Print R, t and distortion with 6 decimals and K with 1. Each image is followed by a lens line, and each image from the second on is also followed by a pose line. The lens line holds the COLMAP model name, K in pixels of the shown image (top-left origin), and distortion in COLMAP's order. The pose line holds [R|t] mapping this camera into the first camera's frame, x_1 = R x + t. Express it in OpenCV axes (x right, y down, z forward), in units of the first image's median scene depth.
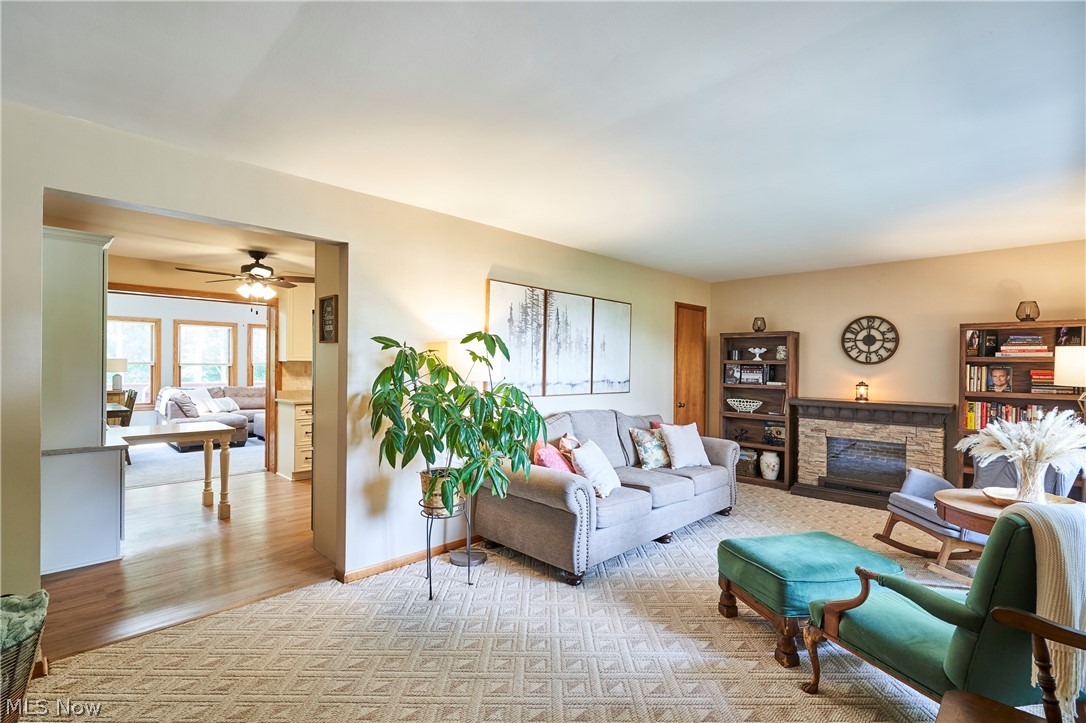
lens RADIAL K [[500.1, 0, 543.0], [0, 500.1, 361.5], [0, 0, 1]] dist [0.000131, 0.000138]
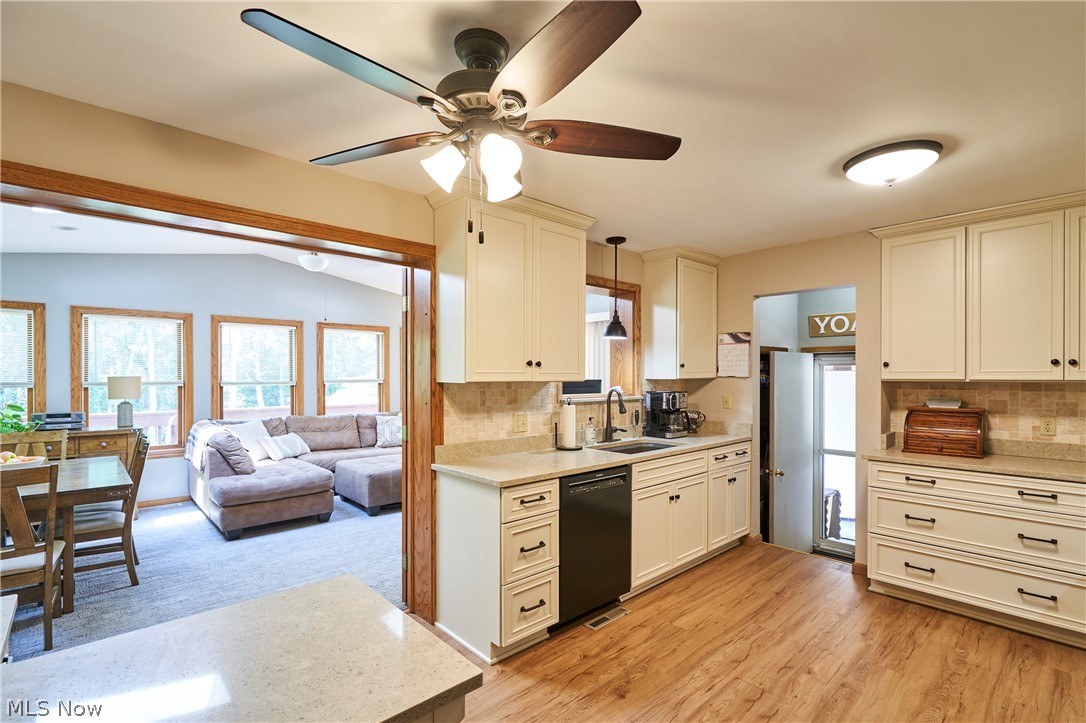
lens RADIAL K [[502.6, 0, 544.5], [0, 502.6, 374.3], [0, 0, 1]] dist [-0.000585, 0.000076]
pose [[0.998988, -0.008887, -0.044090, -0.293195], [0.009112, 0.999946, 0.004910, -0.006864], [0.044044, -0.005307, 0.999015, 0.386670]]
